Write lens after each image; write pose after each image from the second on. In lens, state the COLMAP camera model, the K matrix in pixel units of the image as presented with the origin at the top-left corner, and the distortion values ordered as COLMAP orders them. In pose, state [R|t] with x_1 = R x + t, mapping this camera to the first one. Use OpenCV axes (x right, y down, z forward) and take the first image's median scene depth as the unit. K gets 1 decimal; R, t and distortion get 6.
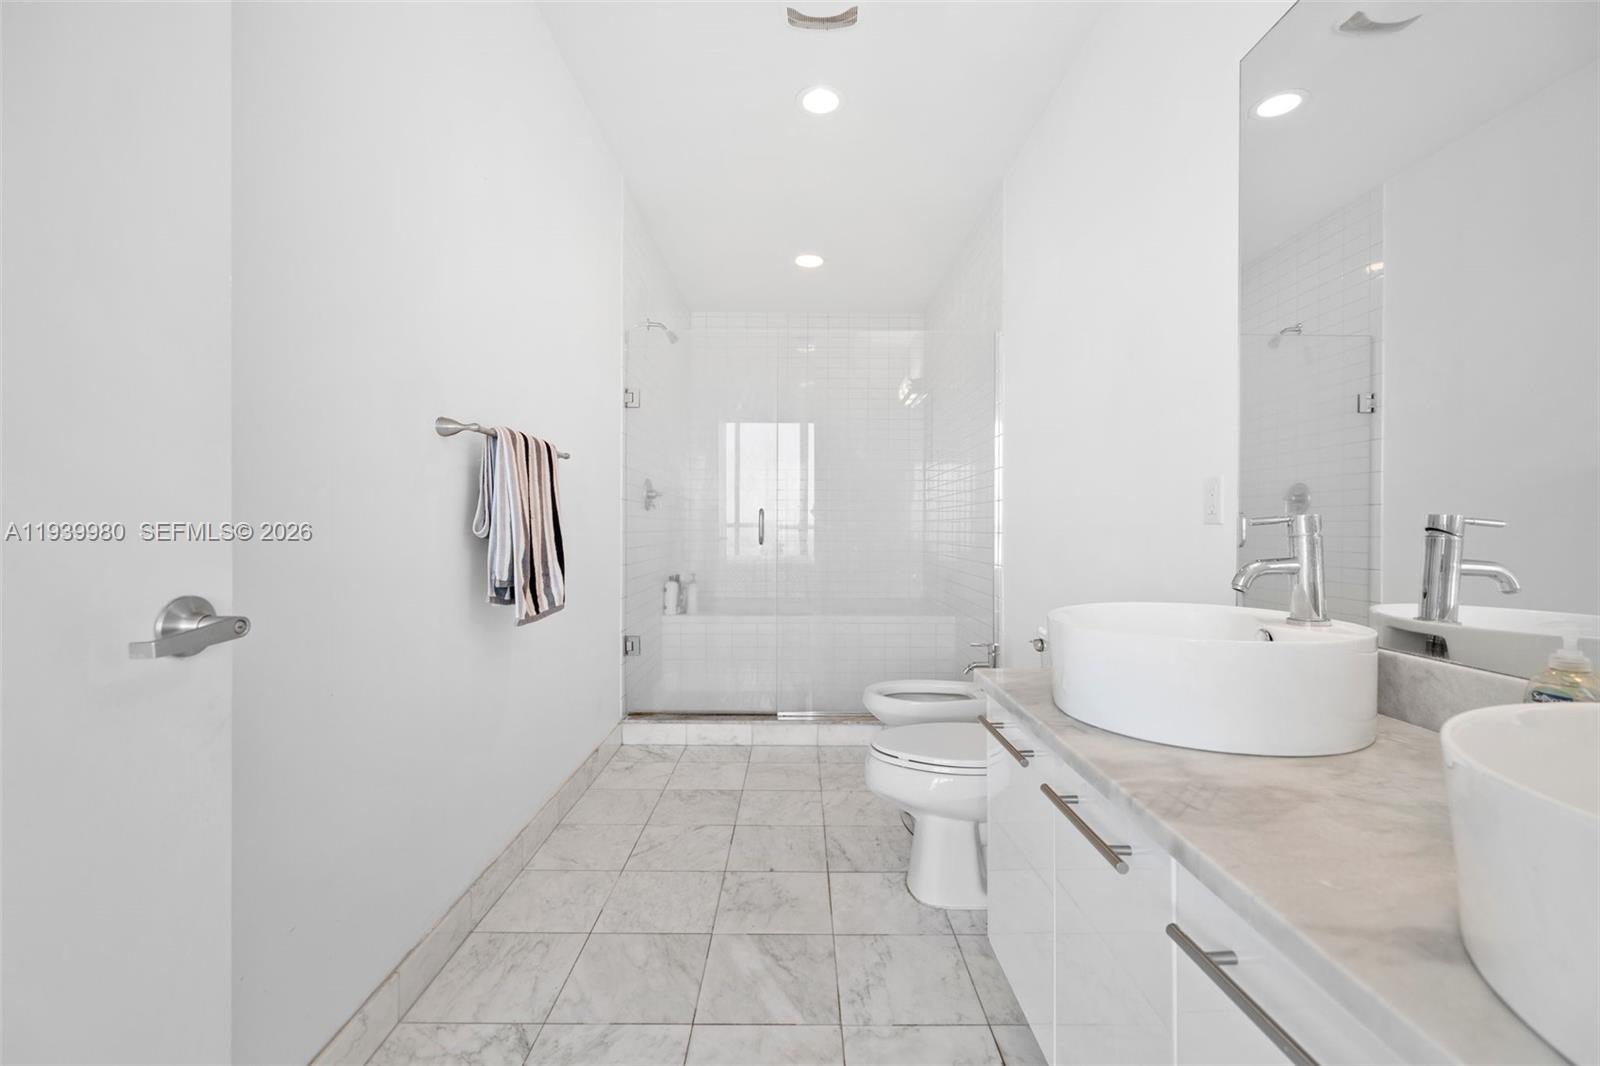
lens RADIAL K [[666.3, 0, 800.2], [0, 666.3, 530.1], [0, 0, 1]] dist [0.003052, -0.000274]
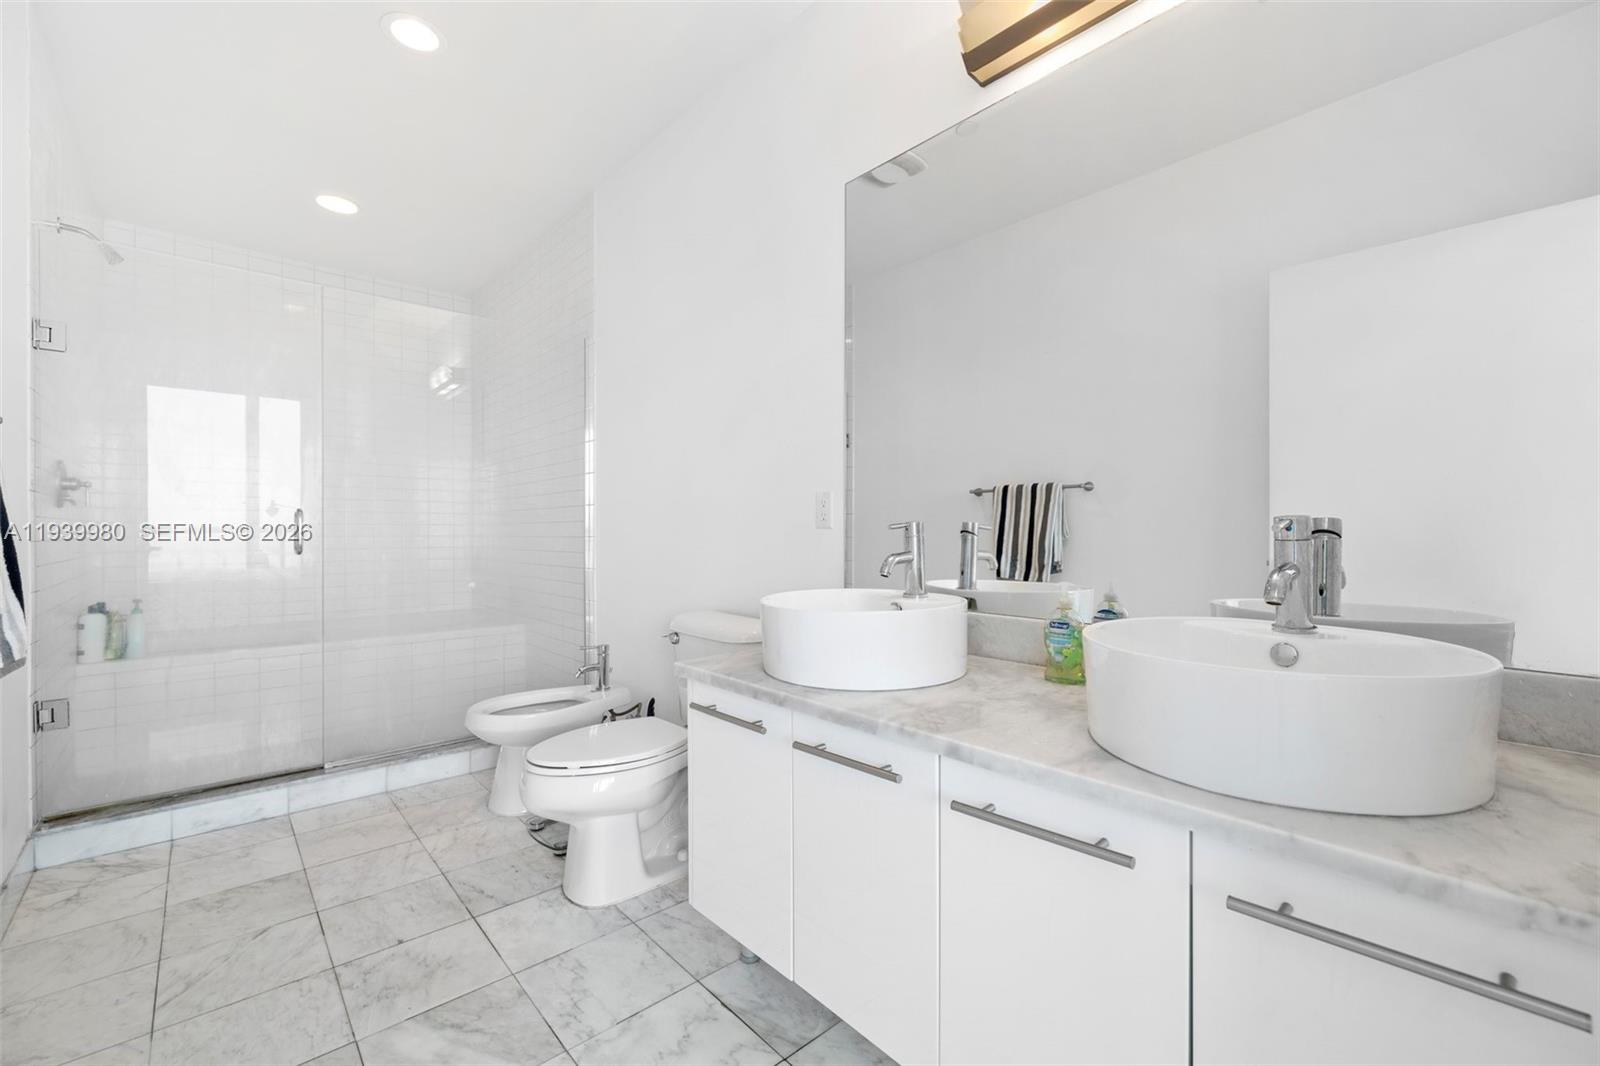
lens RADIAL K [[666.3, 0, 796.2], [0, 666.3, 533.9], [0, 0, 1]] dist [0.003052, -0.000274]
pose [[0.750649, -0.006531, 0.660669, -0.187535], [0.006345, 0.999976, 0.002677, -0.001164], [-0.660671, 0.002183, 0.750673, 0.034847]]
